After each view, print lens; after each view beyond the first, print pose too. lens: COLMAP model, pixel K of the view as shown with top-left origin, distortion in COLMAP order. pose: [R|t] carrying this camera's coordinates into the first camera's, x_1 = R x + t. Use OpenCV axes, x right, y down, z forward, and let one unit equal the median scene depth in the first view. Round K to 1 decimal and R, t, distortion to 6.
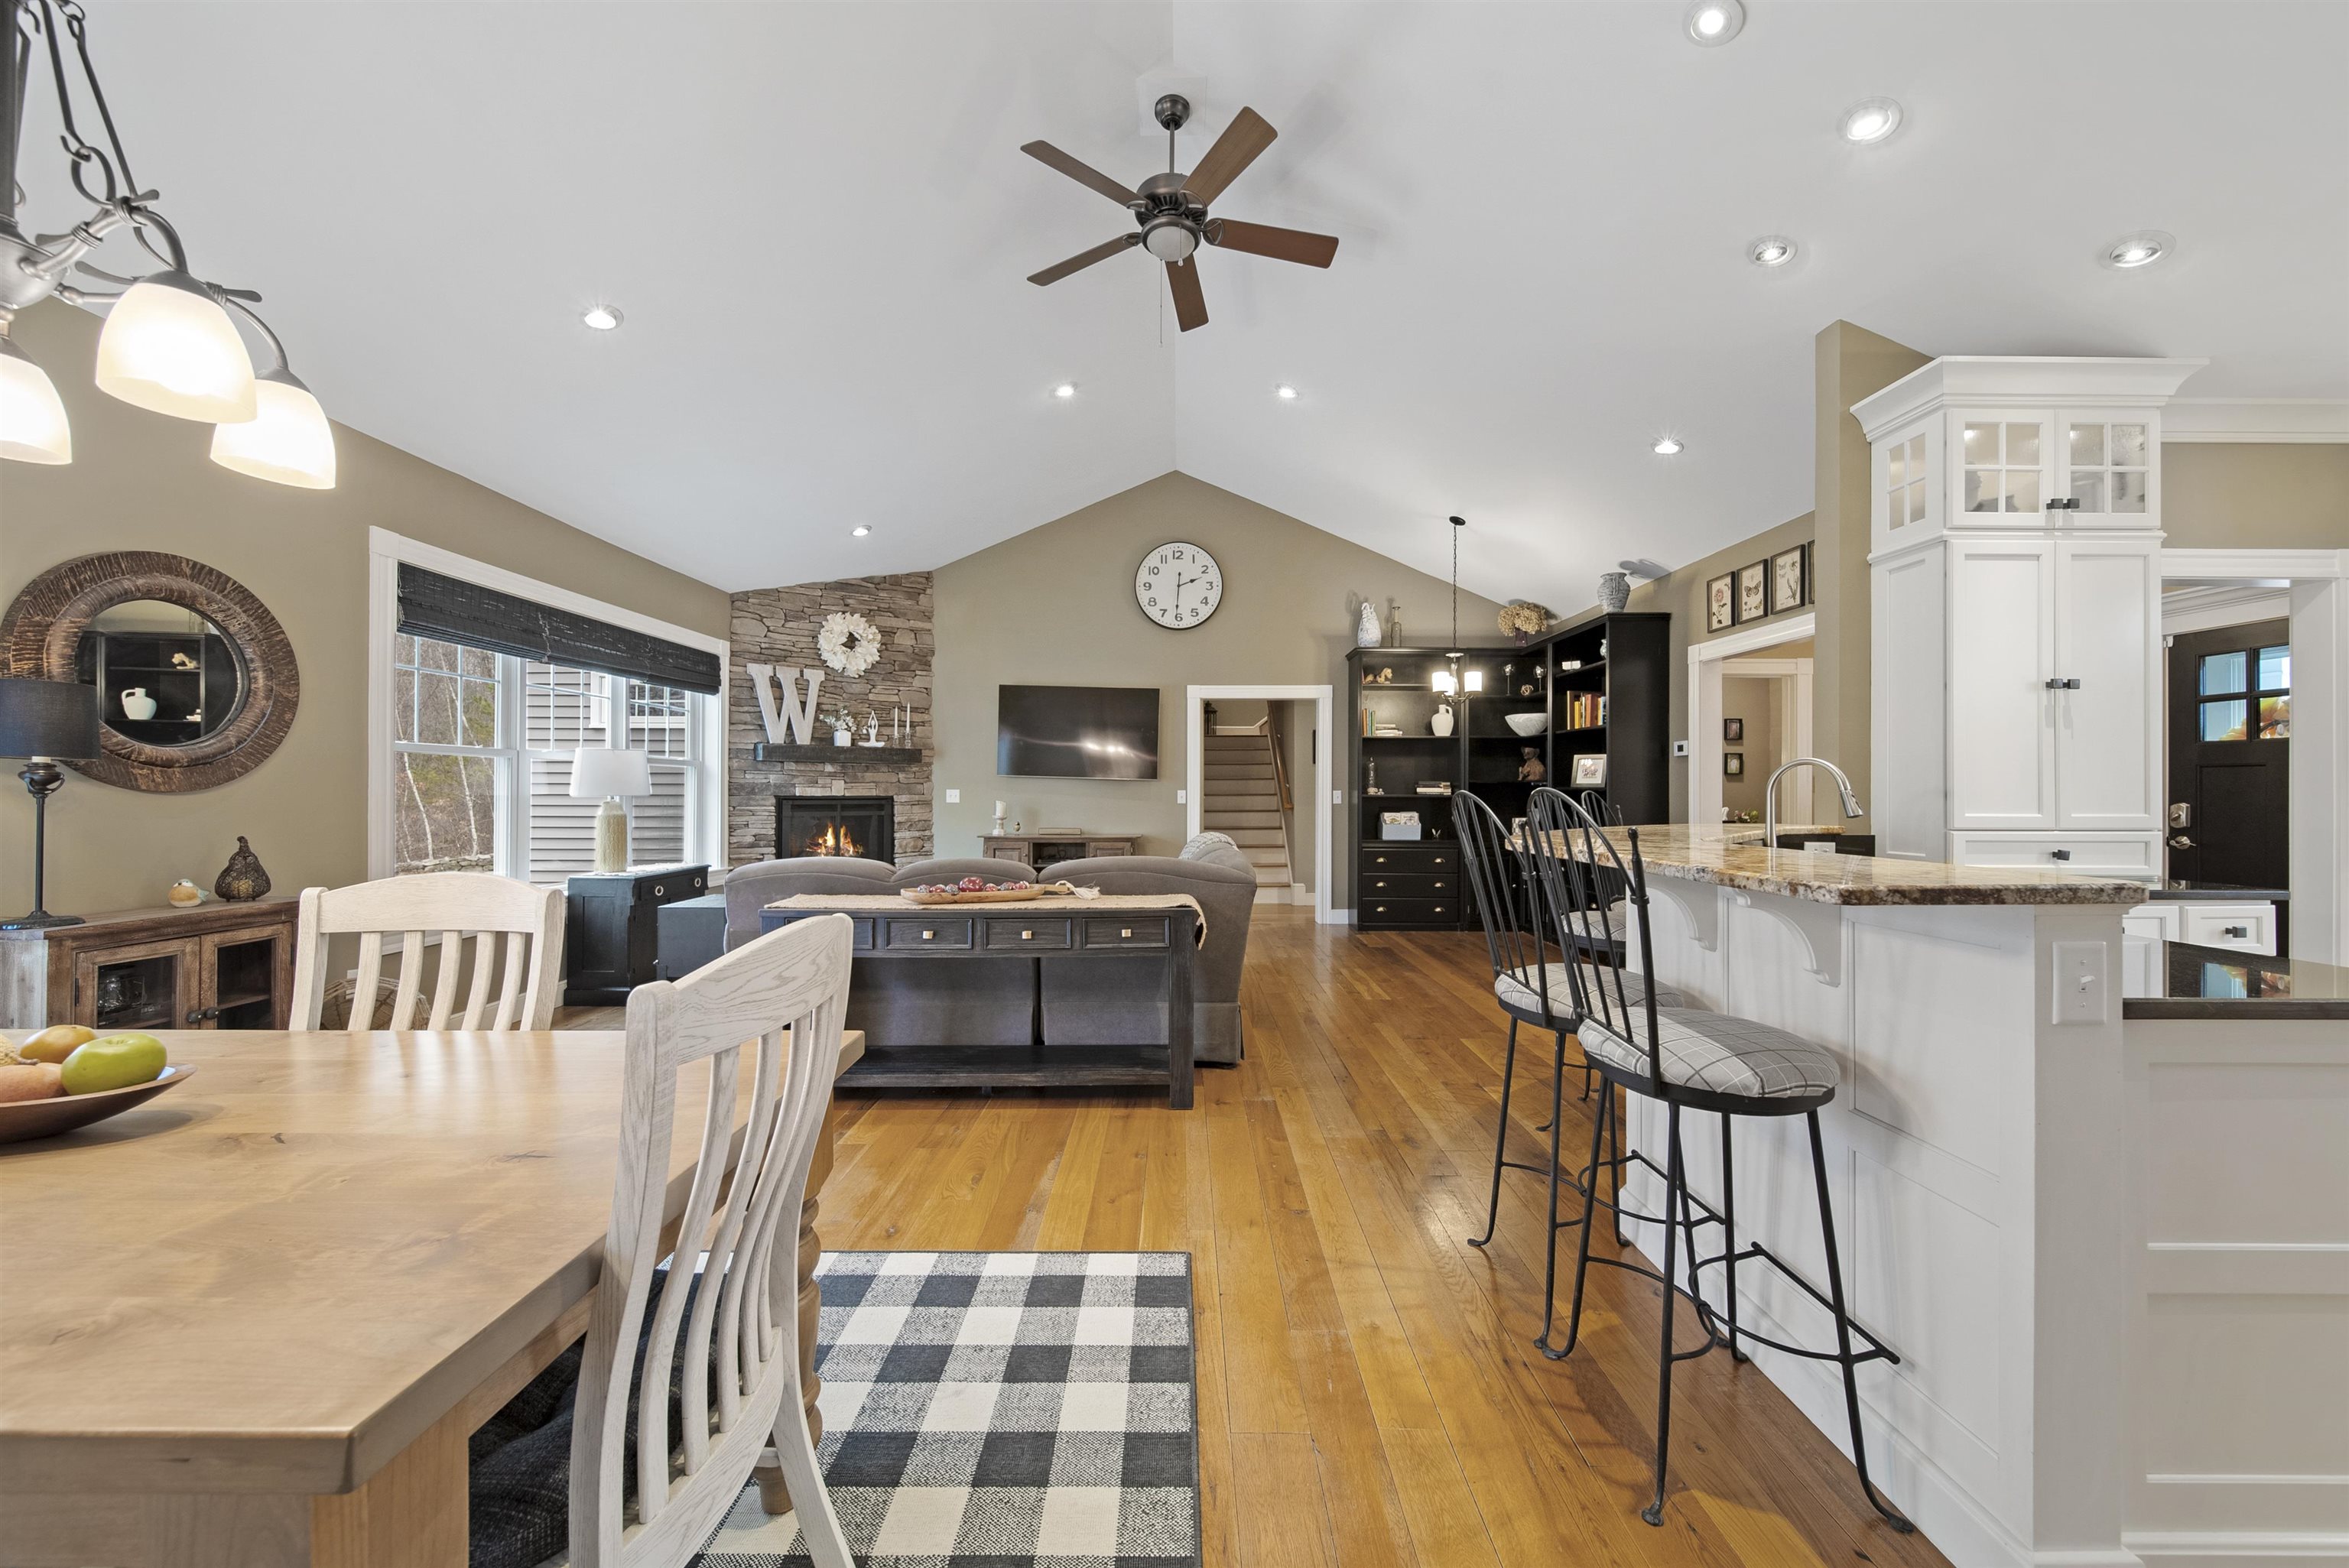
lens RADIAL K [[831.8, 0, 1177.5], [0, 831.8, 785.3], [0, 0, 1]] dist [0.001036, -0.001585]
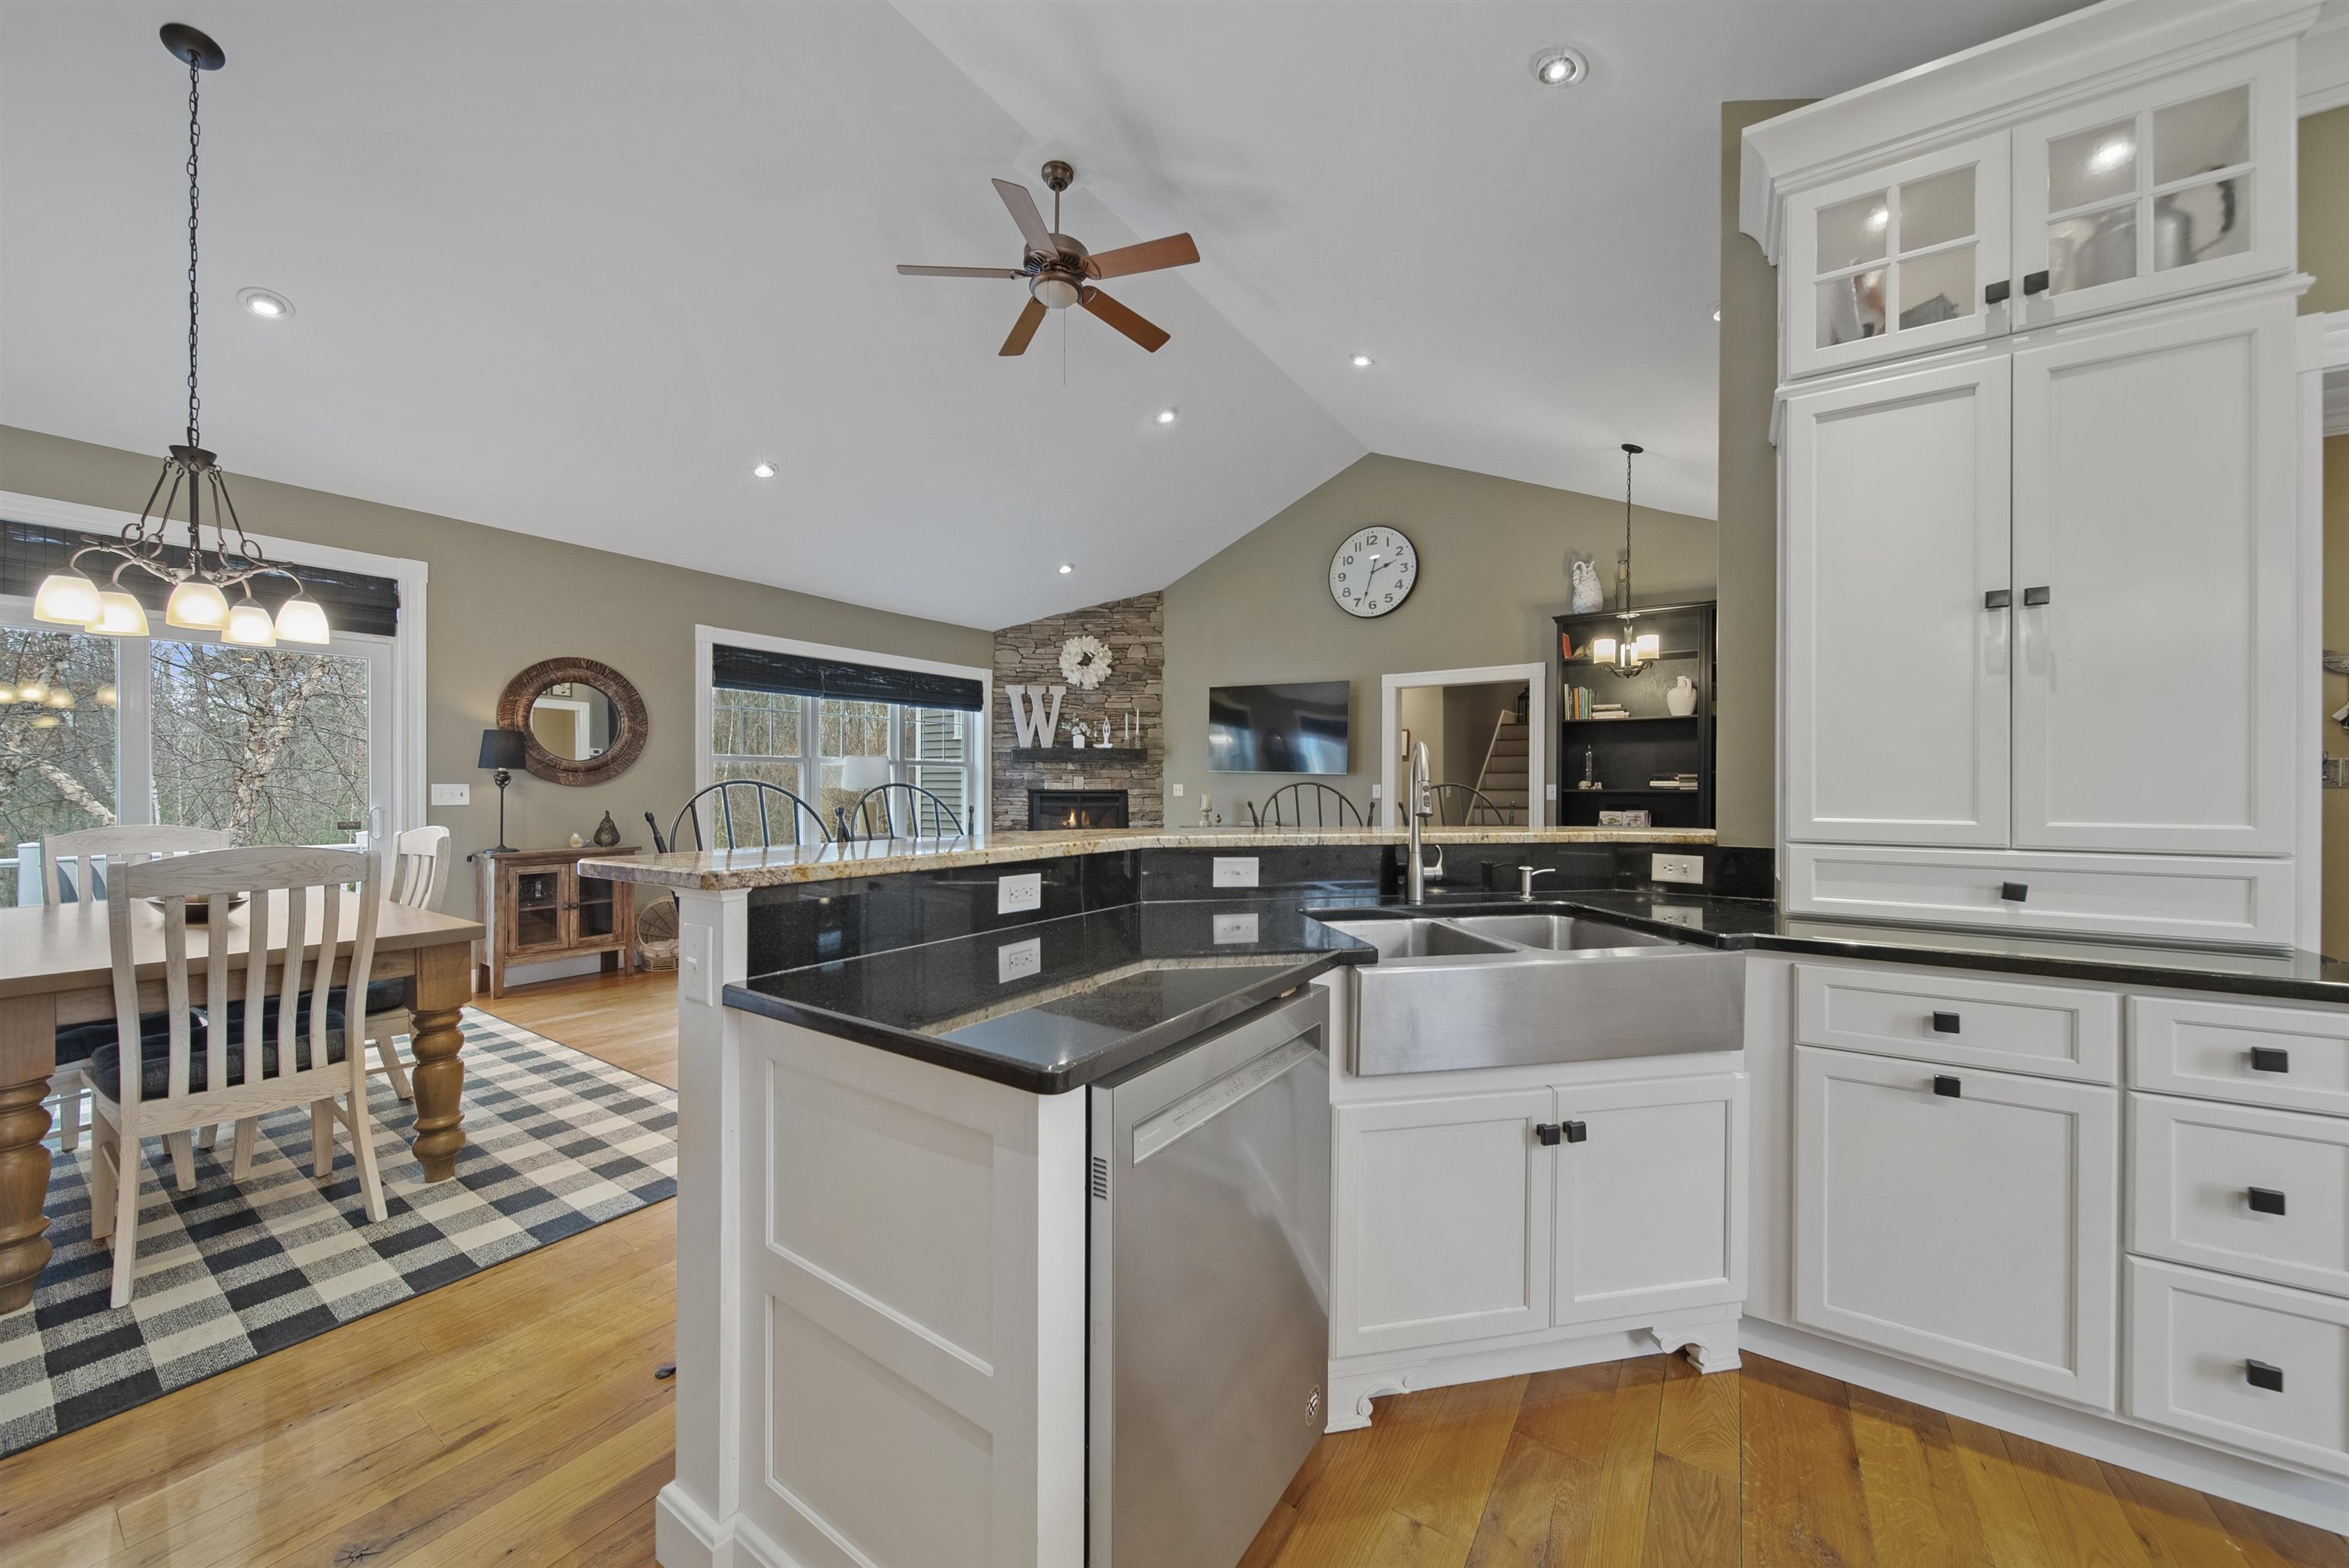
lens RADIAL K [[831.8, 0, 1177.3], [0, 831.8, 783.1], [0, 0, 1]] dist [0.001036, -0.001585]
pose [[0.832557, -0.002218, -0.553935, 0.394287], [0.003965, 0.999990, 0.001955, 0.001794], [0.553925, -0.003824, 0.832558, 0.083381]]
